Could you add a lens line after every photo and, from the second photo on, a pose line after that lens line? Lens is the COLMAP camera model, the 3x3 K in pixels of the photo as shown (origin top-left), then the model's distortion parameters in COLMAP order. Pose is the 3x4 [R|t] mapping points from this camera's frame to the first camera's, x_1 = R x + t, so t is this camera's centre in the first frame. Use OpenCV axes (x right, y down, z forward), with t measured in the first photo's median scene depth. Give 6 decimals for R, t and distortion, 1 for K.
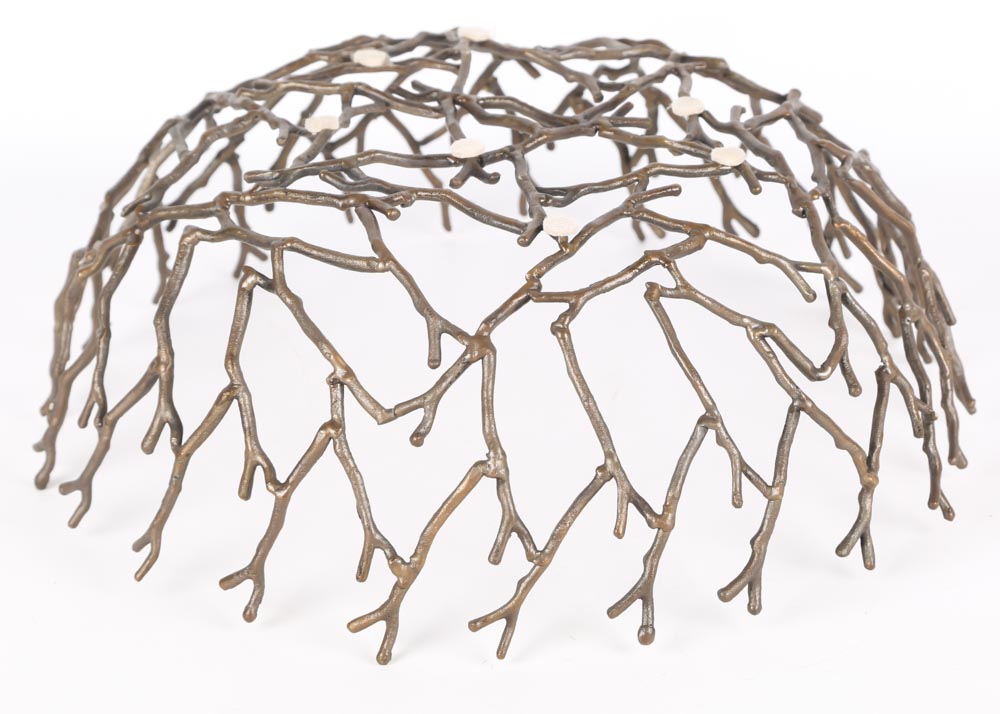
lens RADIAL K [[2725.6, 0, 493.3], [0, 2725.6, 357.2], [0, 0, 1]] dist [0.319024, 0.000000]
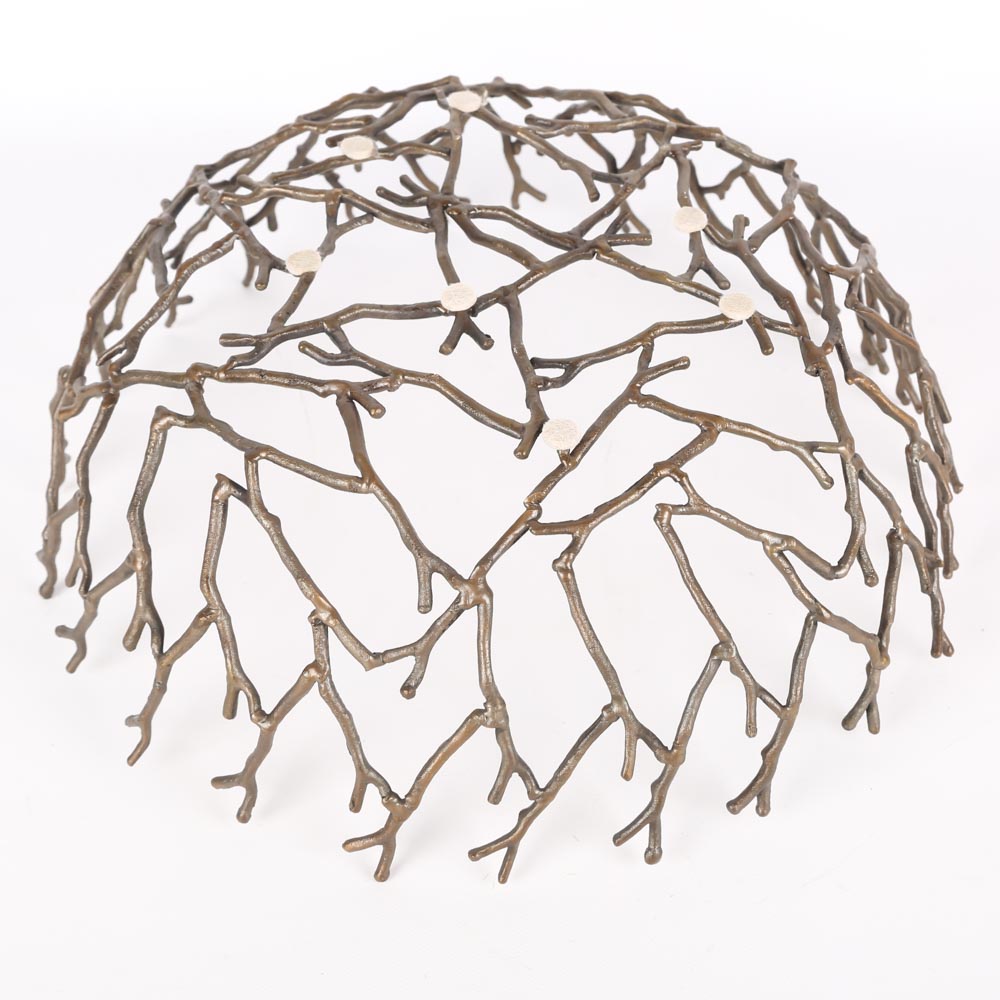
lens RADIAL K [[1834.7, 0, 509.1], [0, 1834.7, 499.8], [0, 0, 1]] dist [0.013710, 0.000000]
pose [[0.999853, -0.014976, 0.008384, 0.001706], [0.012262, 0.965100, 0.261593, -0.186122], [-0.012009, -0.261451, 0.965142, 0.402771]]
